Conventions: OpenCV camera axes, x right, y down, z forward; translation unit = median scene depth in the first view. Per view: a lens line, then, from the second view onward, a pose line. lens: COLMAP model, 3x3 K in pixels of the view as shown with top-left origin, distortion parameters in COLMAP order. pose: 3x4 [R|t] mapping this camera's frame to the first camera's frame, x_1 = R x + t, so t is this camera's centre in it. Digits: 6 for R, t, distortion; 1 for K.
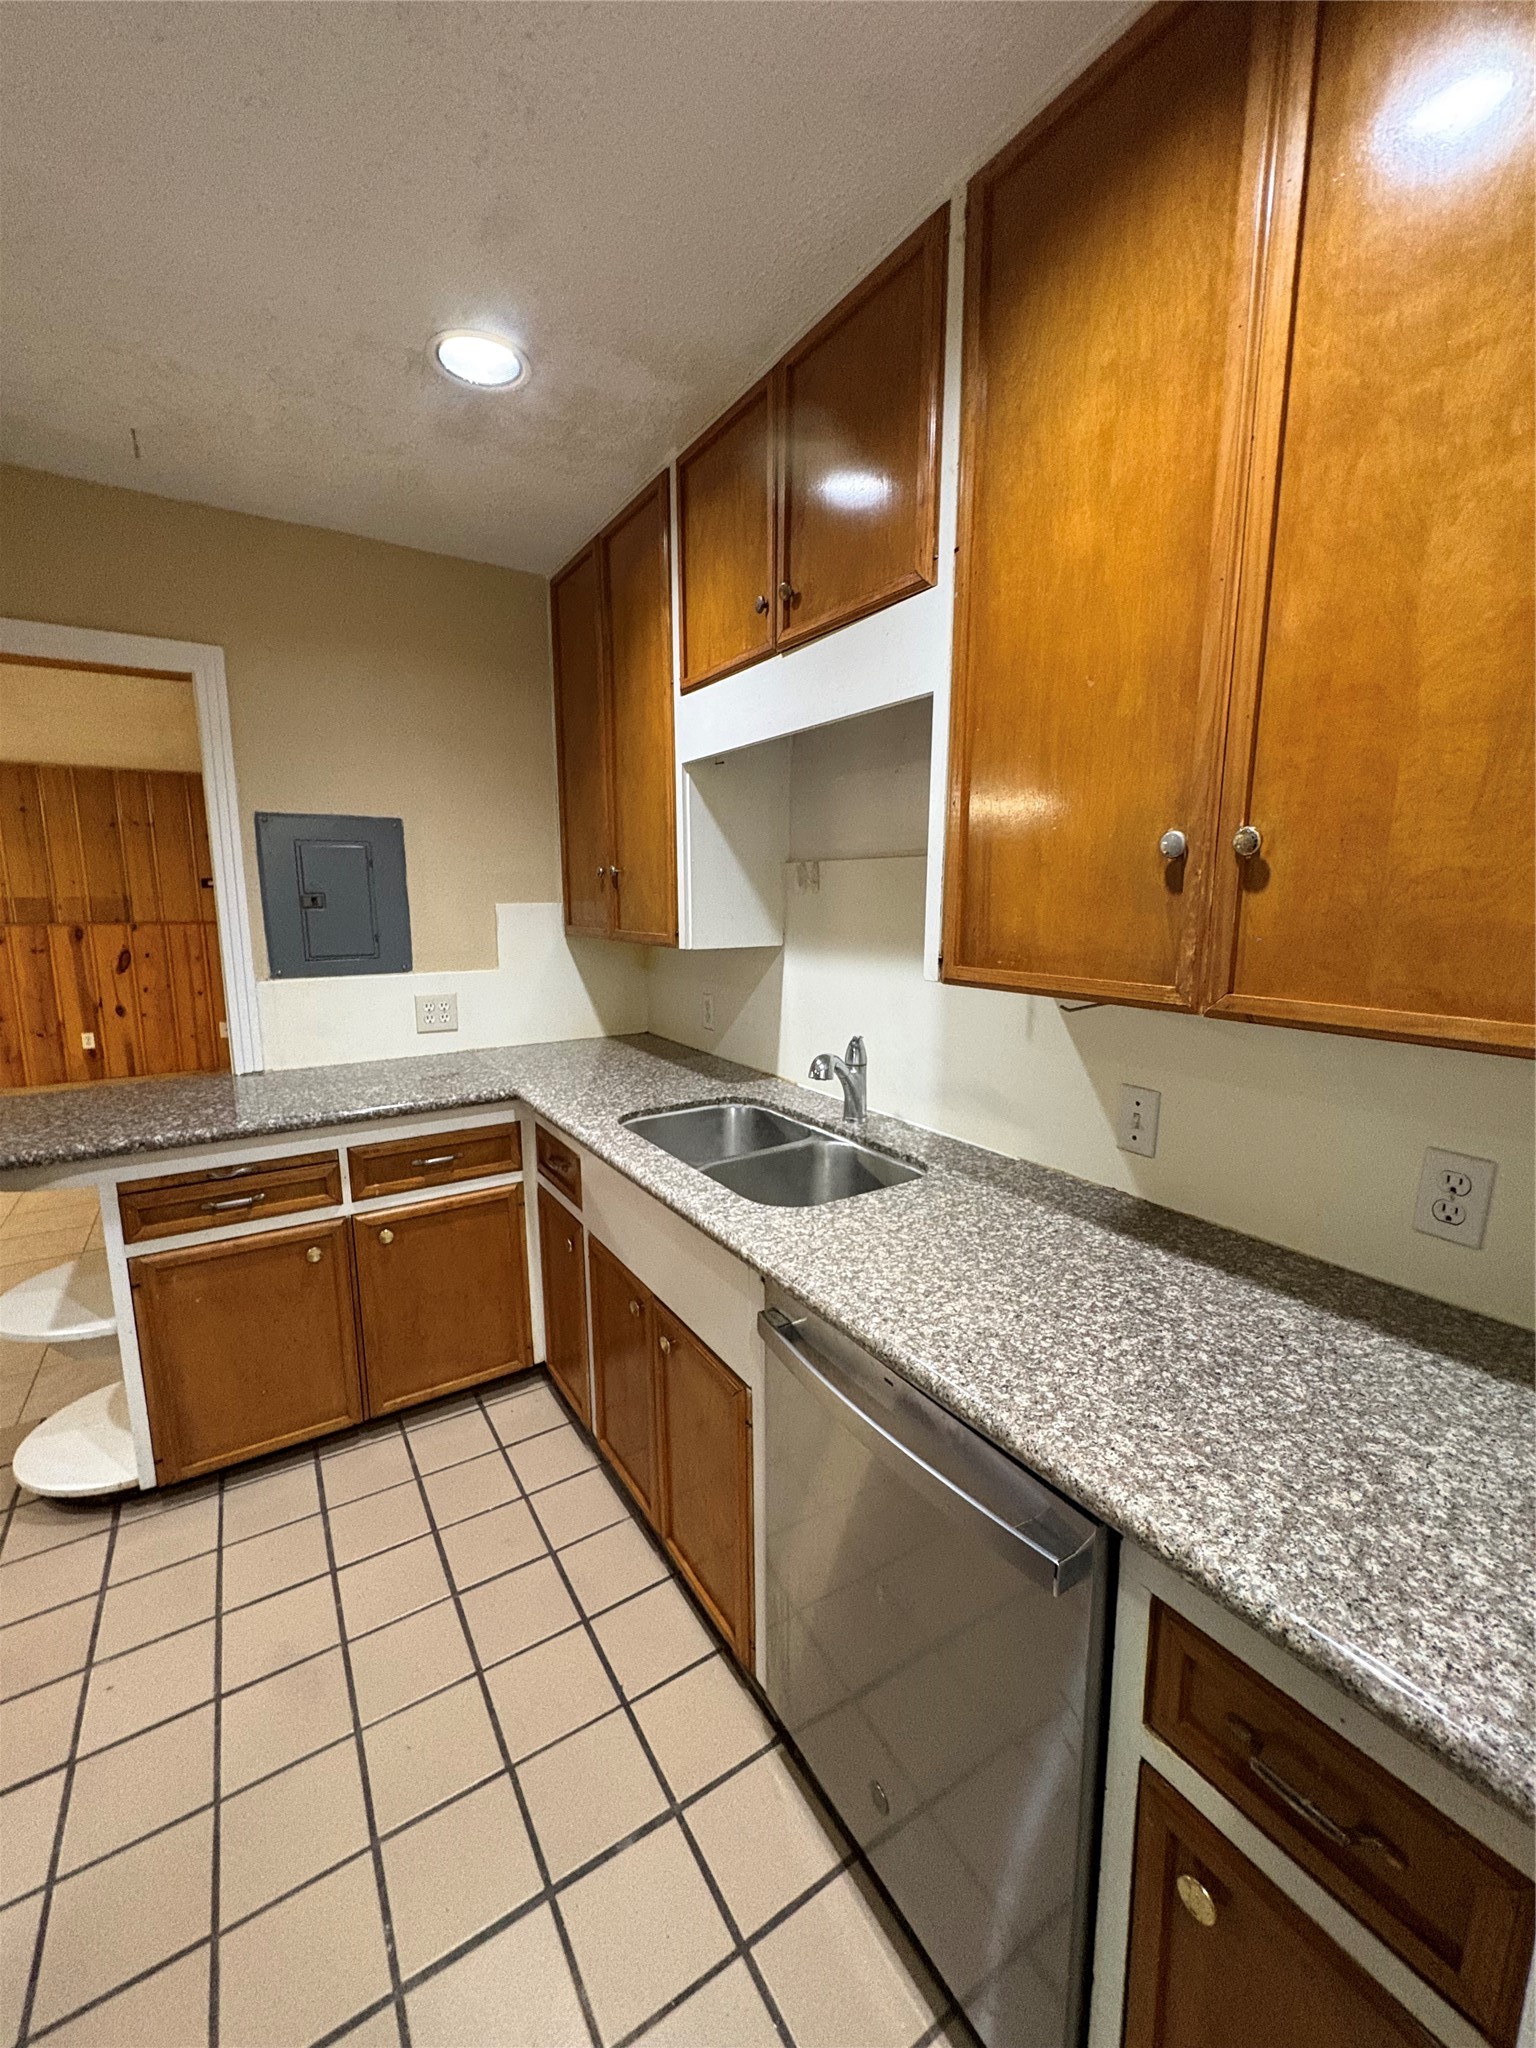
lens RADIAL K [[817.4, 0, 768.8], [0, 817.4, 1022.4], [0, 0, 1]] dist [0.001183, -0.000037]
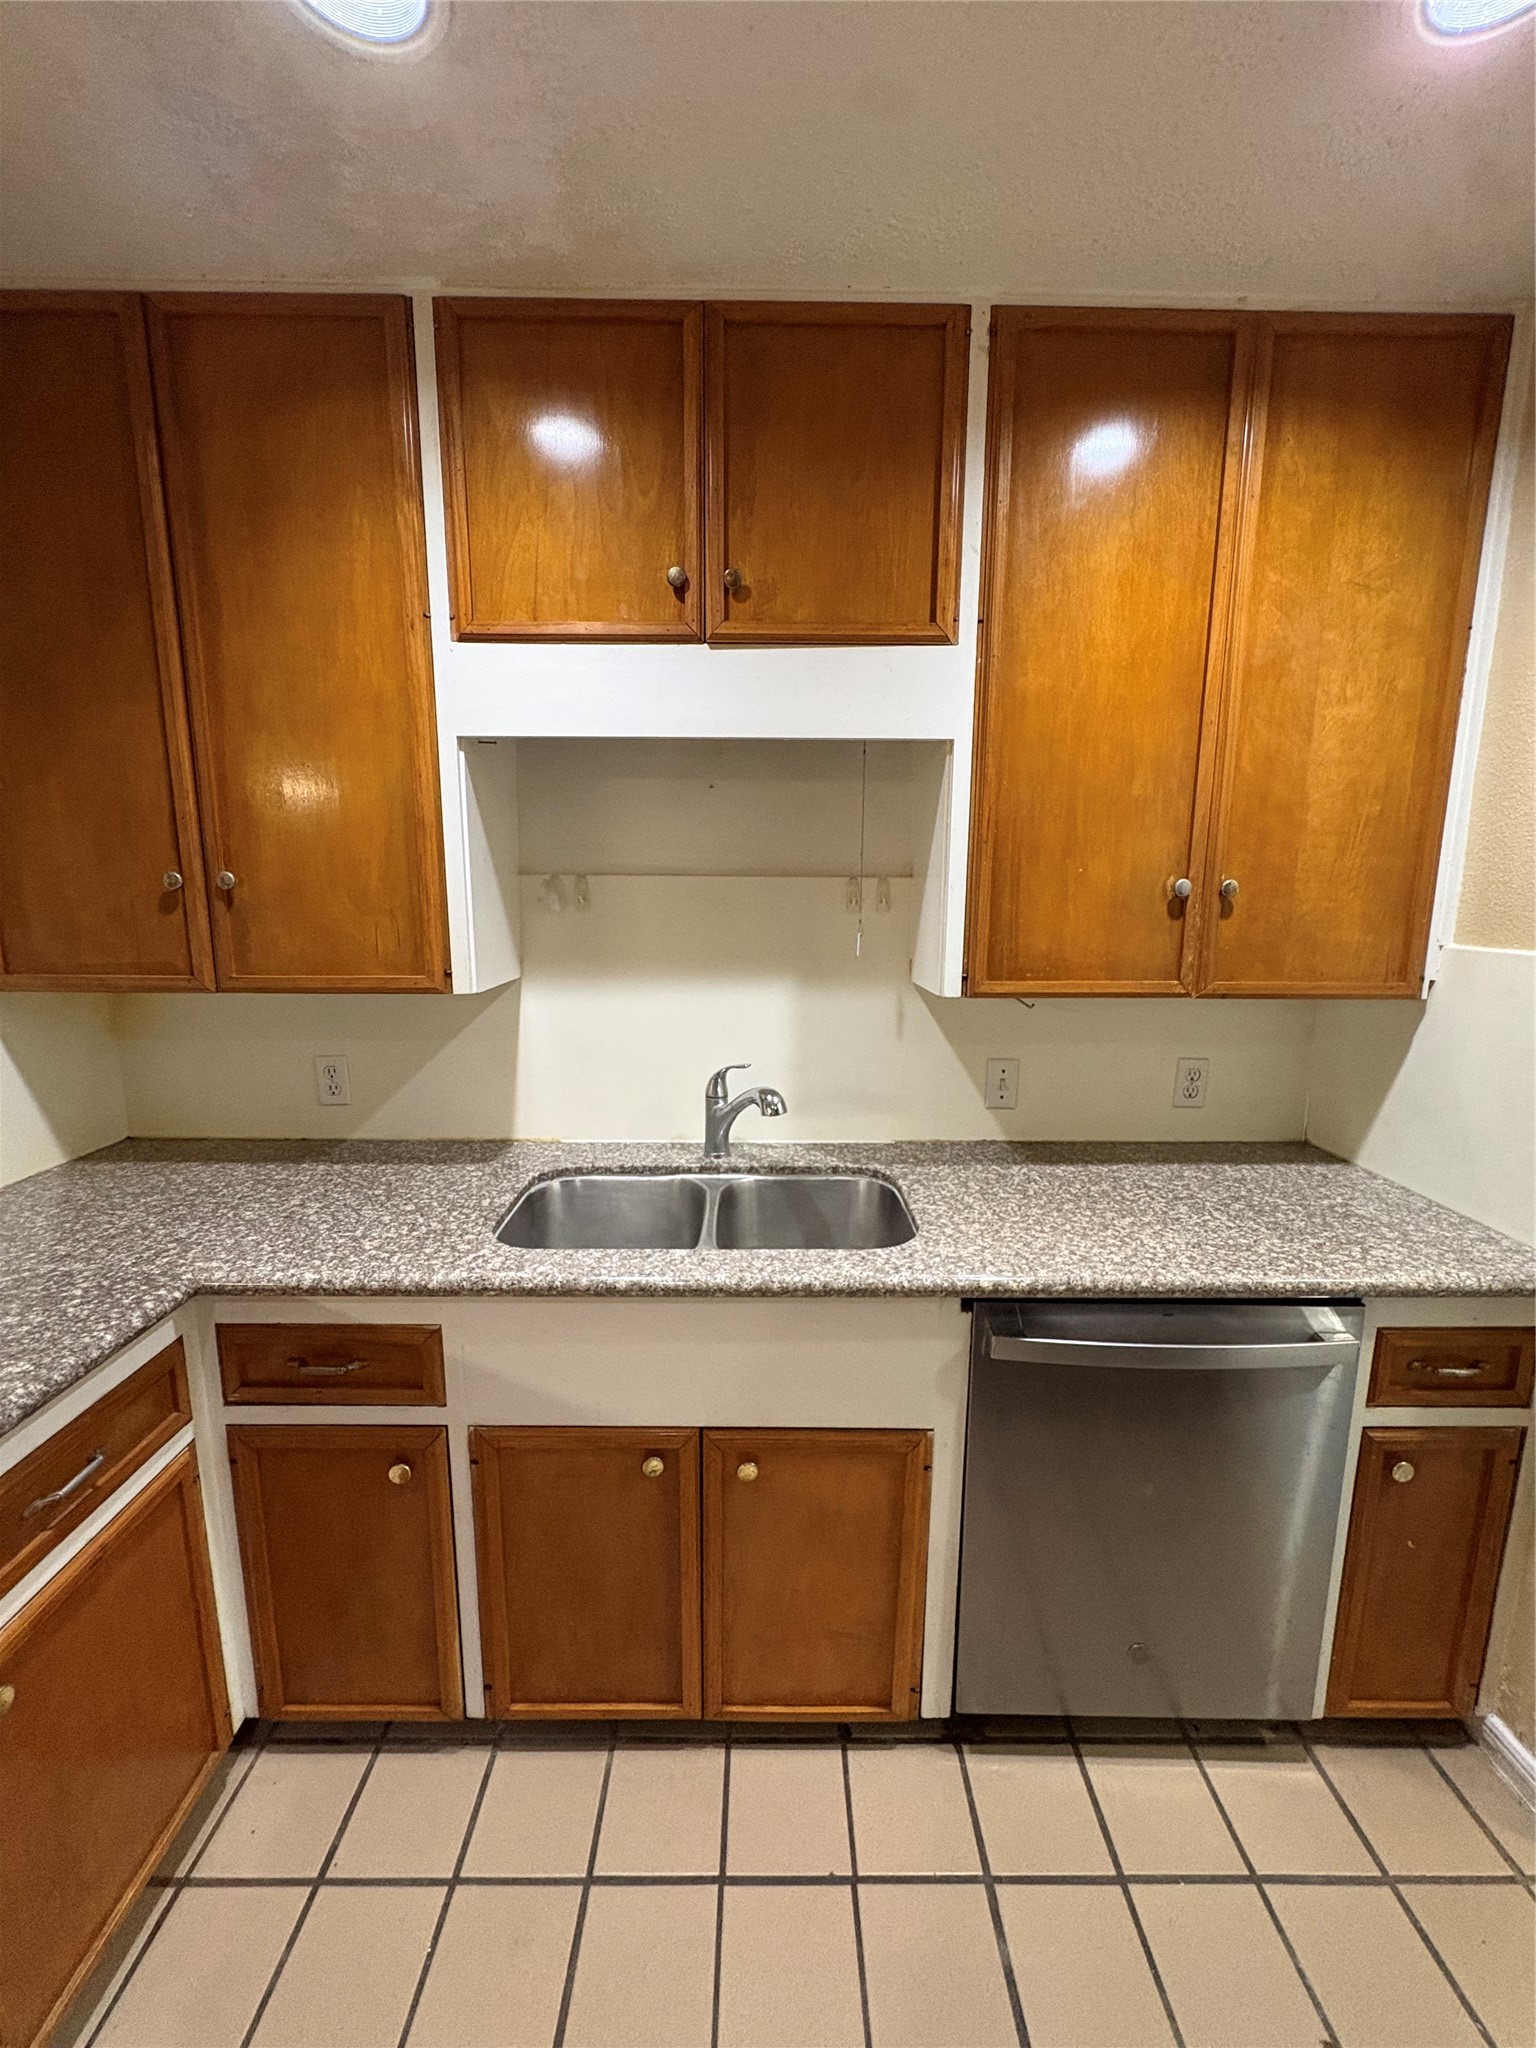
lens RADIAL K [[814.5, 0, 768.0], [0, 814.5, 1024.0], [0, 0, 1]] dist [-0.001050, 0.000392]
pose [[0.538585, -0.134208, 0.831814, -0.848458], [0.127363, 0.988856, 0.077081, -0.128003], [-0.832889, 0.064428, 0.549676, 0.581787]]
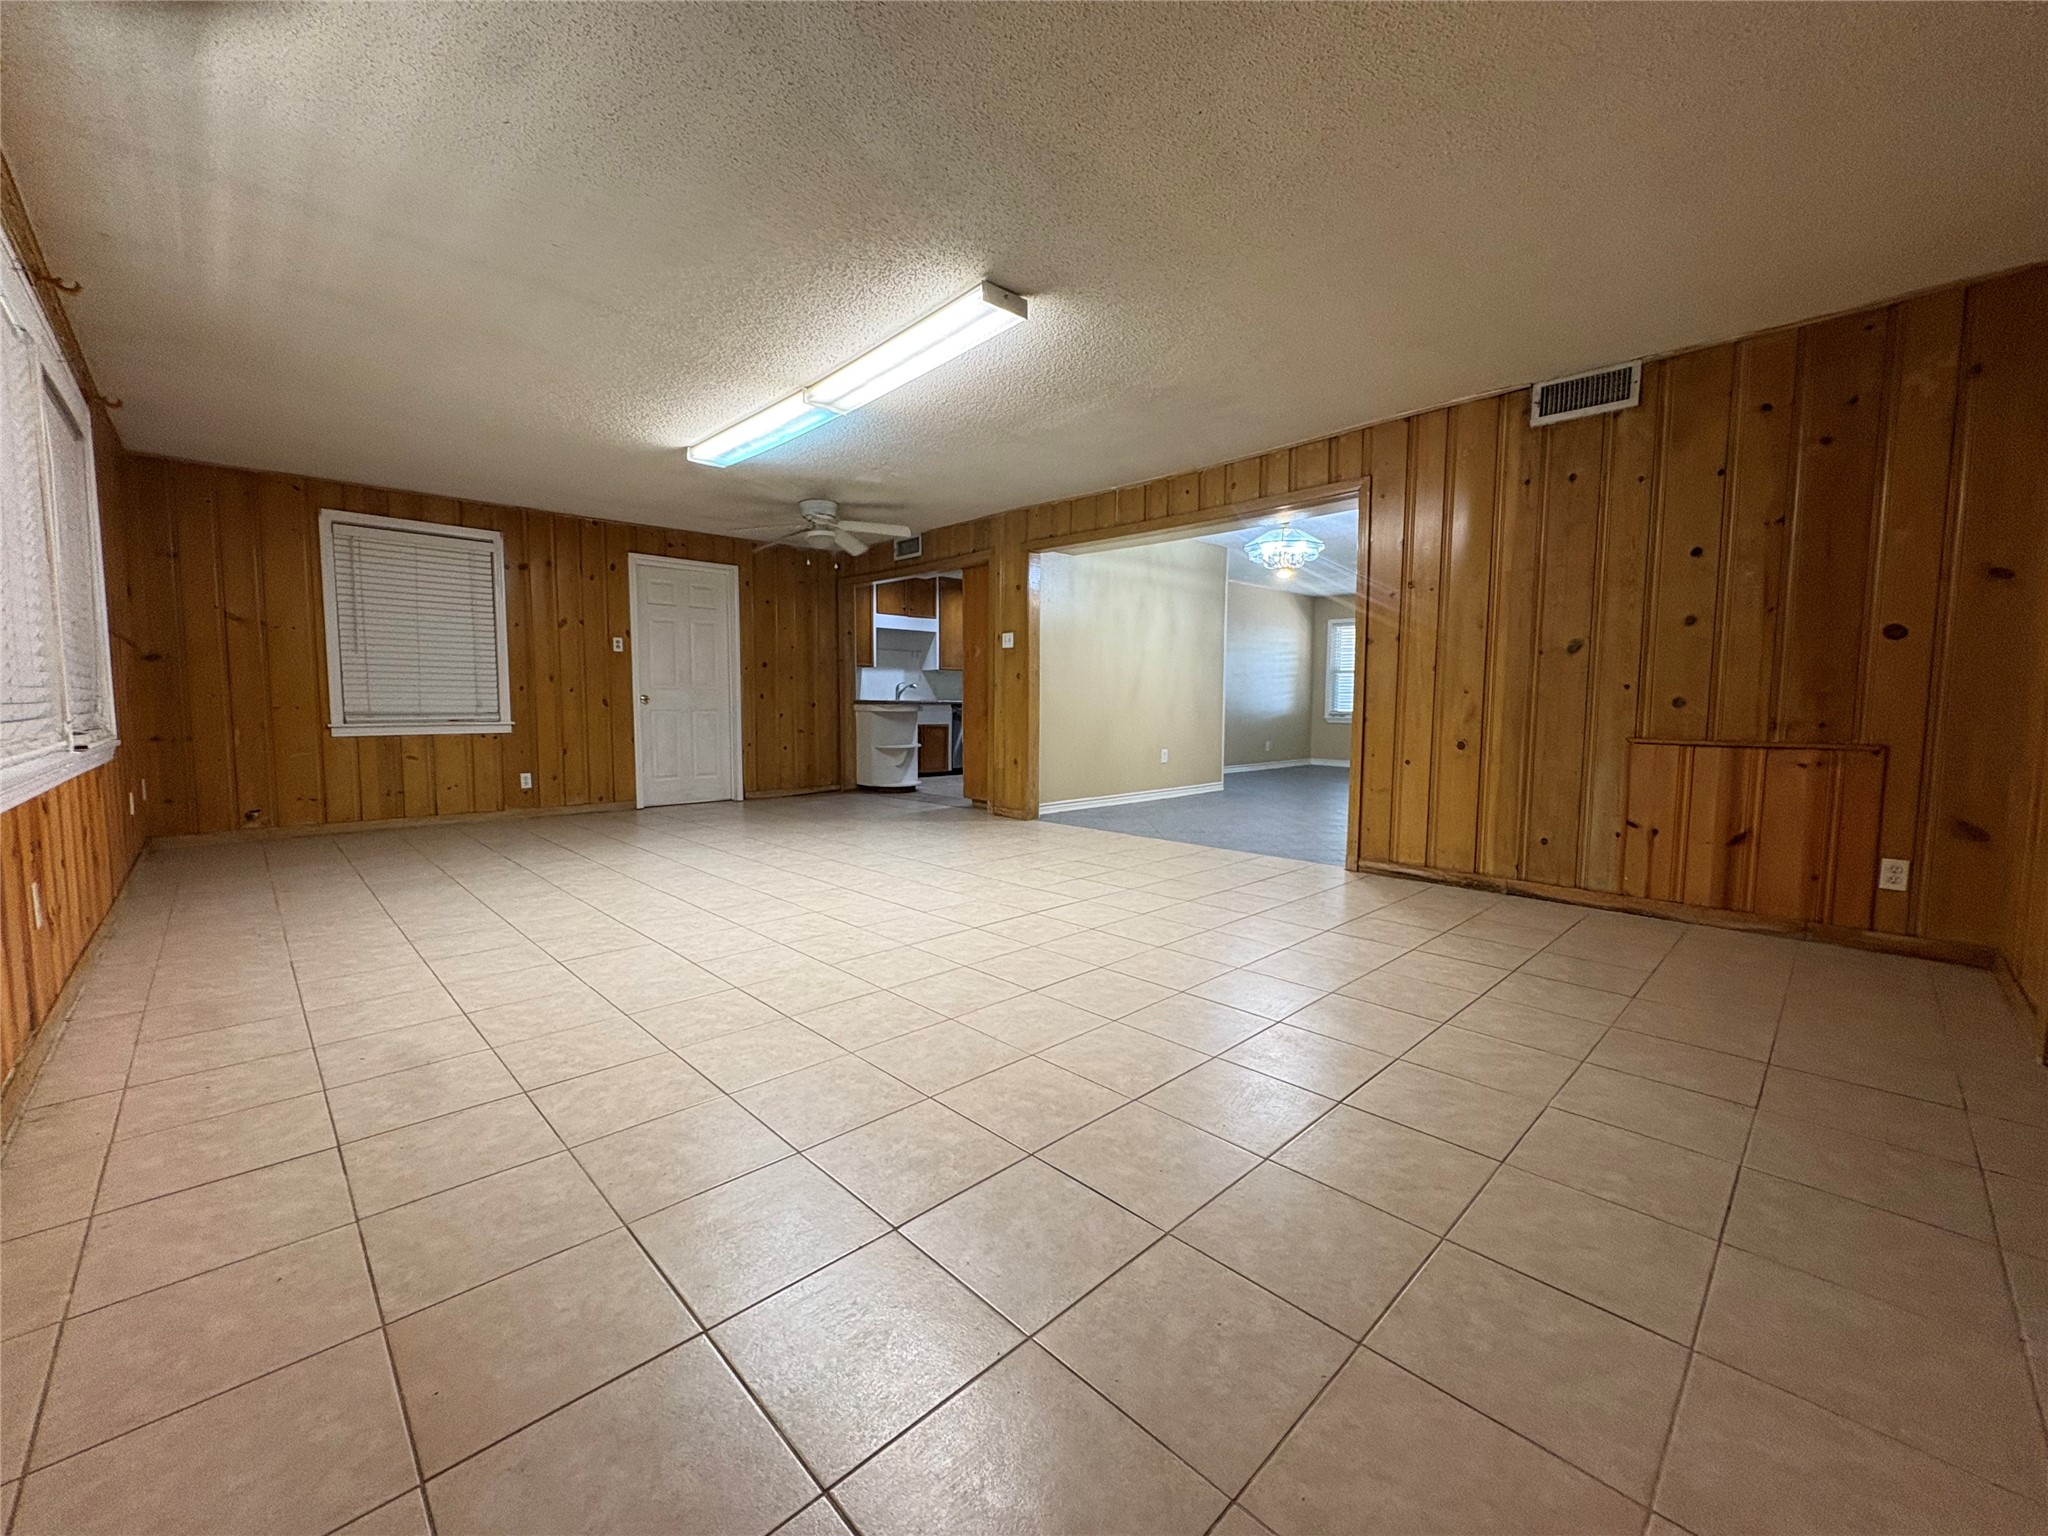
lens RADIAL K [[817.4, 0, 1021.5], [0, 817.4, 764.2], [0, 0, 1]] dist [0.001183, -0.000037]
pose [[-0.183022, -0.080515, 0.979806, -7.109560], [0.149784, 0.982722, 0.108733, 0.099151], [-0.971631, 0.166660, -0.167800, 1.608669]]
